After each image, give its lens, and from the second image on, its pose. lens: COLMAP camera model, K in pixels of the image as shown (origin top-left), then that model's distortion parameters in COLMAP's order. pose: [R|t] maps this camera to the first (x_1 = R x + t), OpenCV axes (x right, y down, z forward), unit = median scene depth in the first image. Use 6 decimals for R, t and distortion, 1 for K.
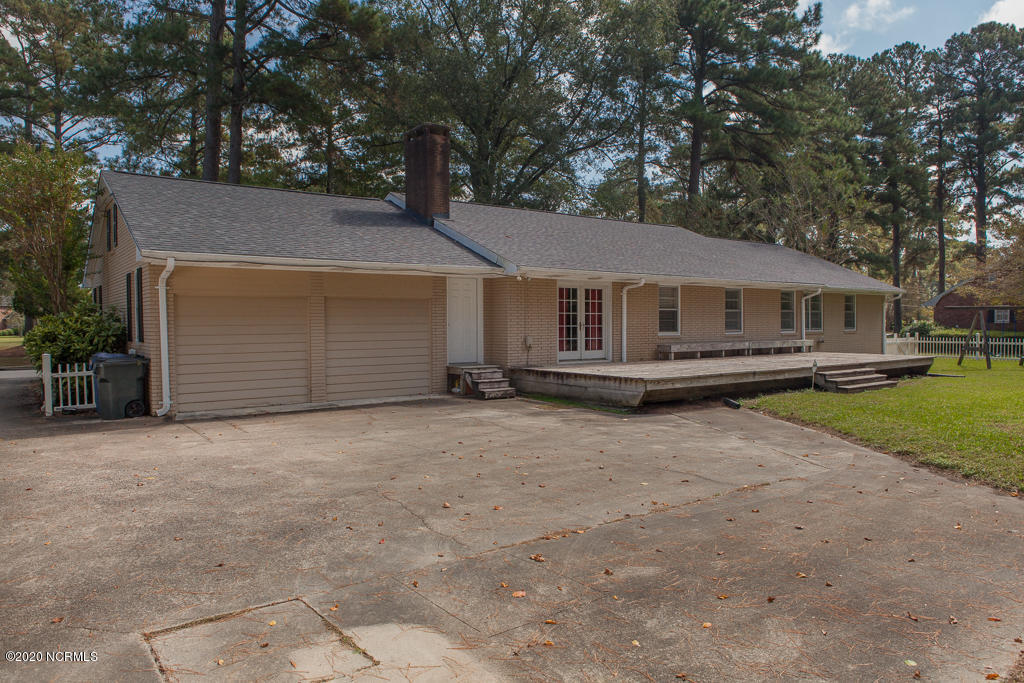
lens RADIAL K [[700.8, 0, 513.4], [0, 700.8, 338.4], [0, 0, 1]] dist [-0.035592, 0.002239]
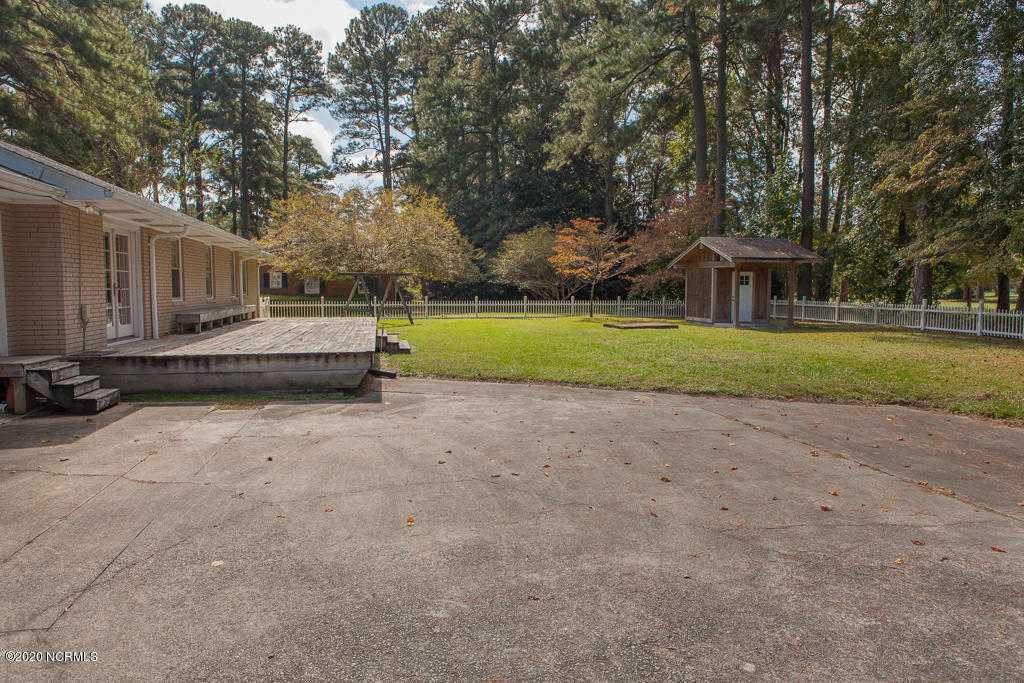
lens RADIAL K [[700.8, 0, 513.0], [0, 700.8, 344.7], [0, 0, 1]] dist [-0.035592, 0.002239]
pose [[0.431514, -0.071620, 0.899258, -0.398651], [0.020481, 0.997364, 0.069606, -0.003822], [-0.901873, -0.011618, 0.431844, 0.412990]]
